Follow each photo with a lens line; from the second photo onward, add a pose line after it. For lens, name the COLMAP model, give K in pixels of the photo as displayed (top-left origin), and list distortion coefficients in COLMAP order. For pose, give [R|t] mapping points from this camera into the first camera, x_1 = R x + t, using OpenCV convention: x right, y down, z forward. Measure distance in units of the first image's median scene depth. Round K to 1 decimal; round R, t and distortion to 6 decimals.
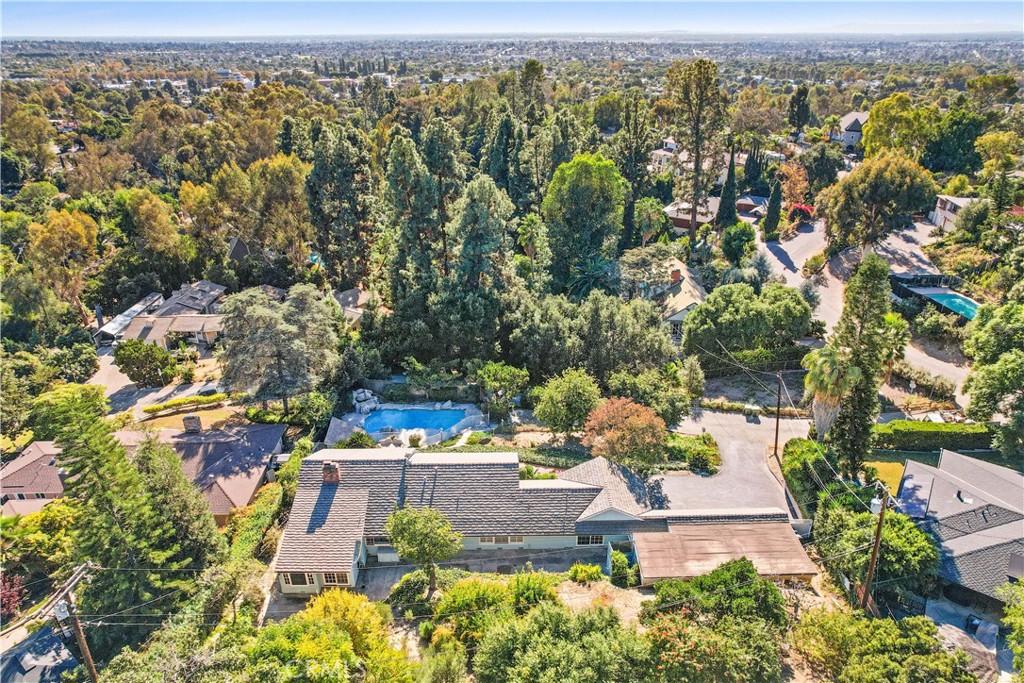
lens RADIAL K [[651.3, 0, 512.0], [0, 651.3, 341.5], [0, 0, 1]] dist [-0.071521, 0.065335]
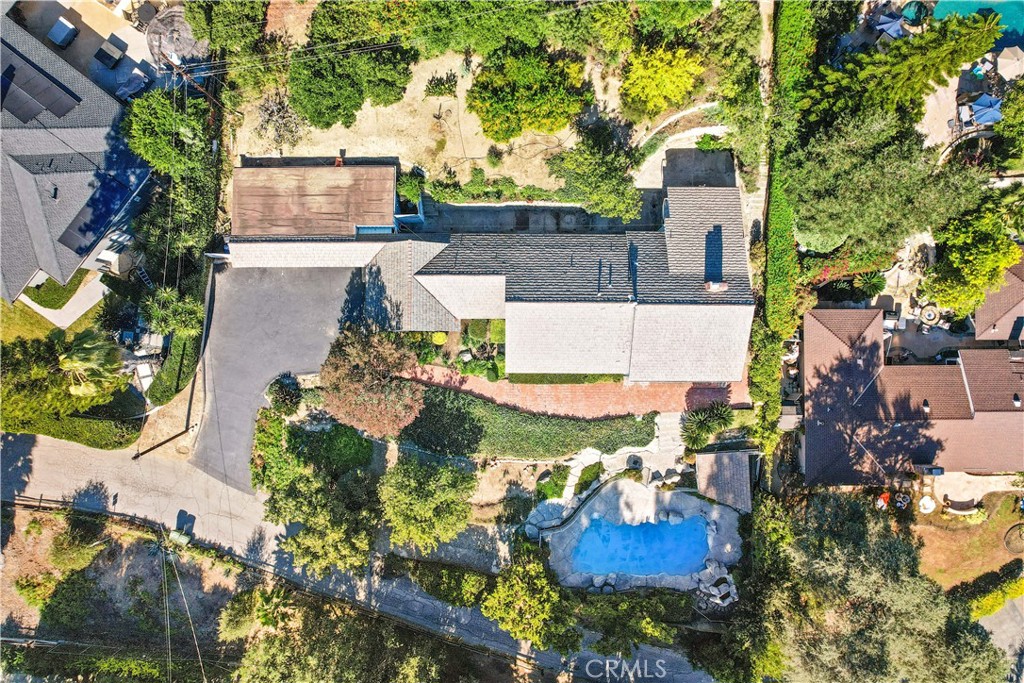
lens RADIAL K [[651.3, 0, 512.0], [0, 651.3, 341.5], [0, 0, 1]] dist [-0.071521, 0.065335]
pose [[-0.999688, -0.022751, 0.010273, -0.008028], [0.018925, -0.422368, 0.906227, -0.539085], [-0.016278, 0.906139, 0.422666, 0.583167]]
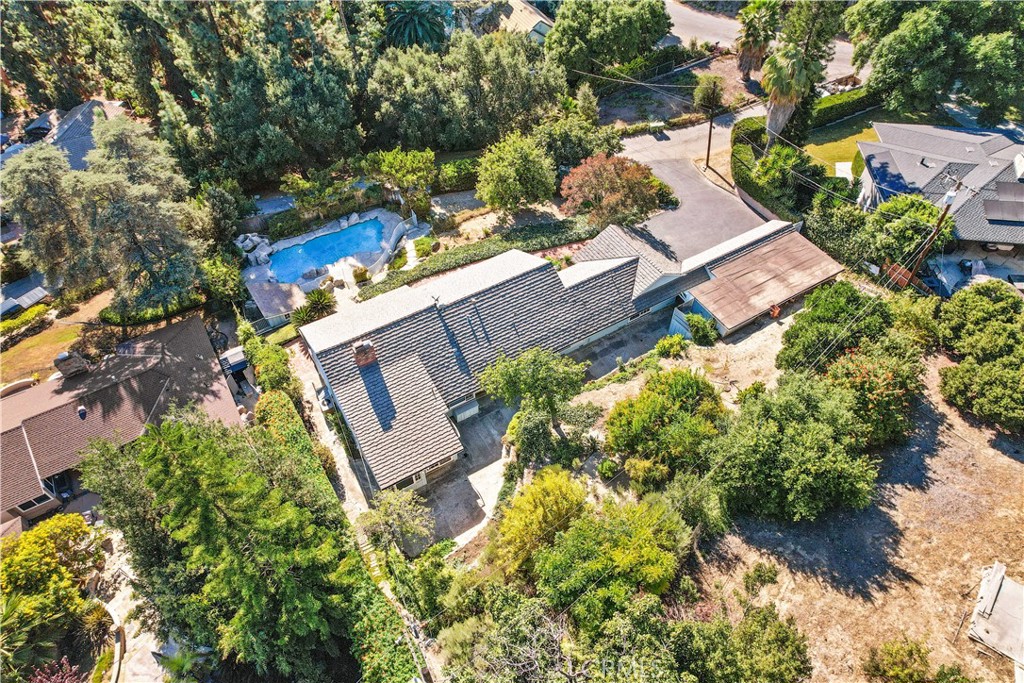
lens RADIAL K [[651.3, 0, 512.0], [0, 651.3, 341.5], [0, 0, 1]] dist [-0.071521, 0.065335]
pose [[0.866126, -0.378659, 0.326255, -0.316175], [0.219273, 0.874431, 0.432769, -0.098281], [-0.449160, -0.303294, 0.840398, 0.208509]]
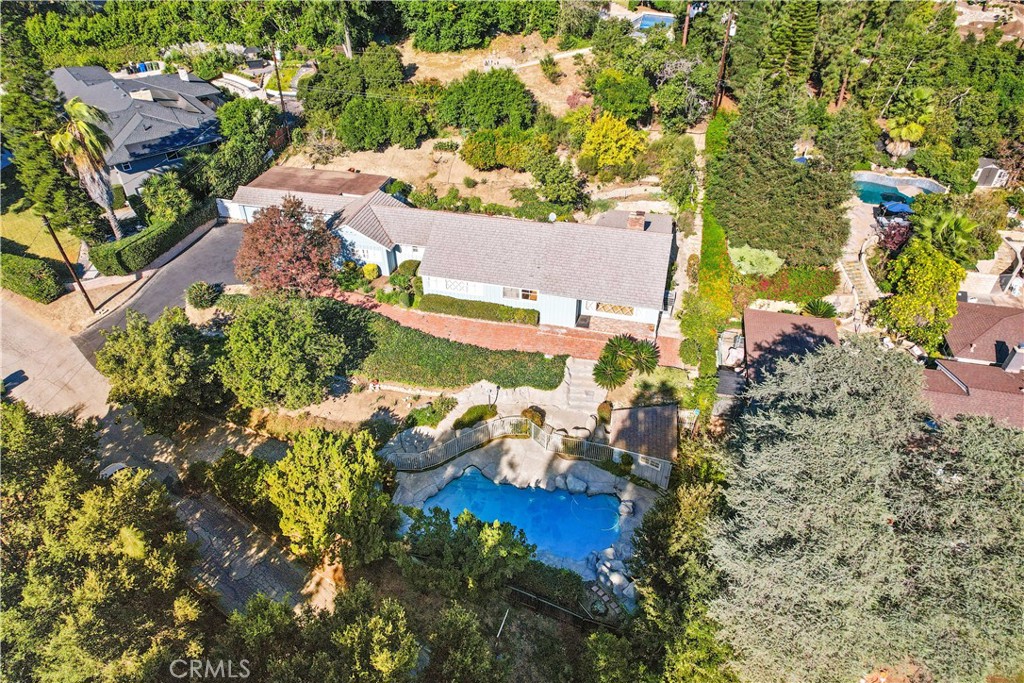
lens RADIAL K [[651.3, 0, 512.0], [0, 651.3, 341.5], [0, 0, 1]] dist [-0.071521, 0.065335]
pose [[-0.965935, -0.154142, 0.207869, -0.276372], [0.122174, 0.436475, 0.891383, -0.479222], [-0.228129, 0.886414, -0.402774, 1.313031]]
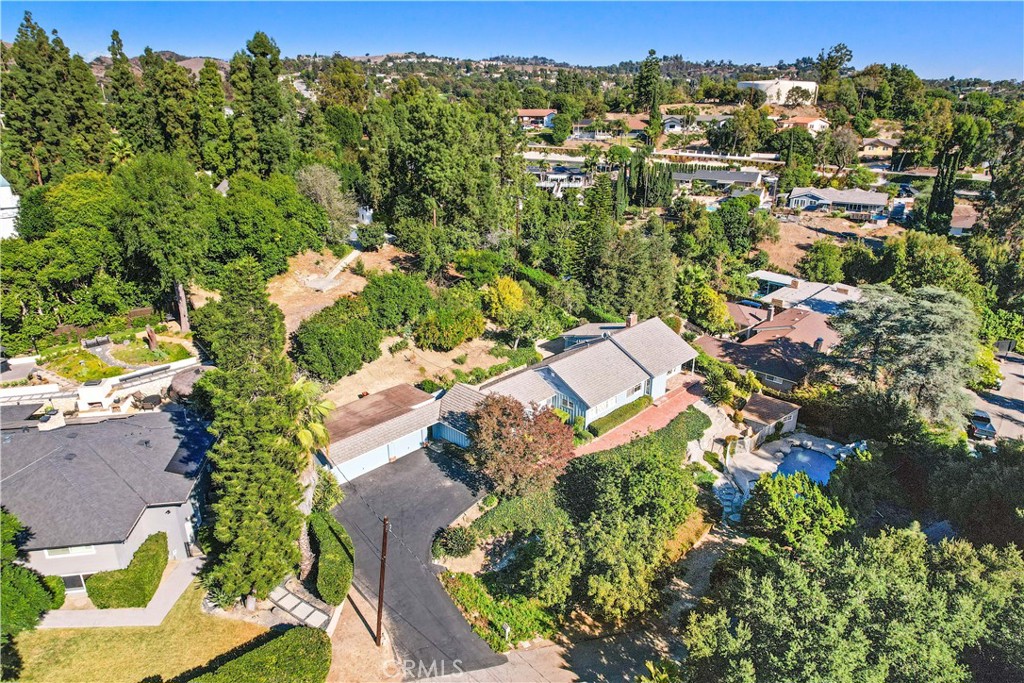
lens RADIAL K [[651.3, 0, 512.0], [0, 651.3, 341.5], [0, 0, 1]] dist [-0.071521, 0.065335]
pose [[-0.712528, 0.253290, -0.654330, 0.671663], [-0.315092, 0.717732, 0.620950, -0.441434], [0.626913, 0.648618, -0.431595, 1.221289]]
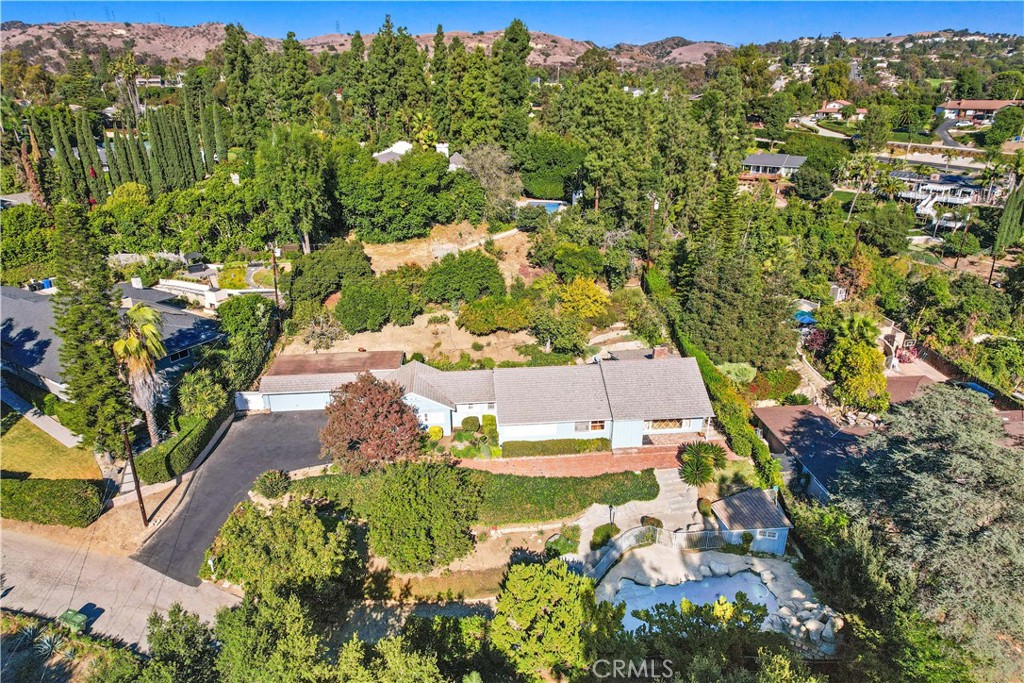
lens RADIAL K [[651.3, 0, 512.0], [0, 651.3, 341.5], [0, 0, 1]] dist [-0.071521, 0.065335]
pose [[-0.996816, 0.031803, -0.073119, 0.049069], [-0.034405, 0.655707, 0.754231, -0.546512], [0.071931, 0.754345, -0.652525, 1.428136]]
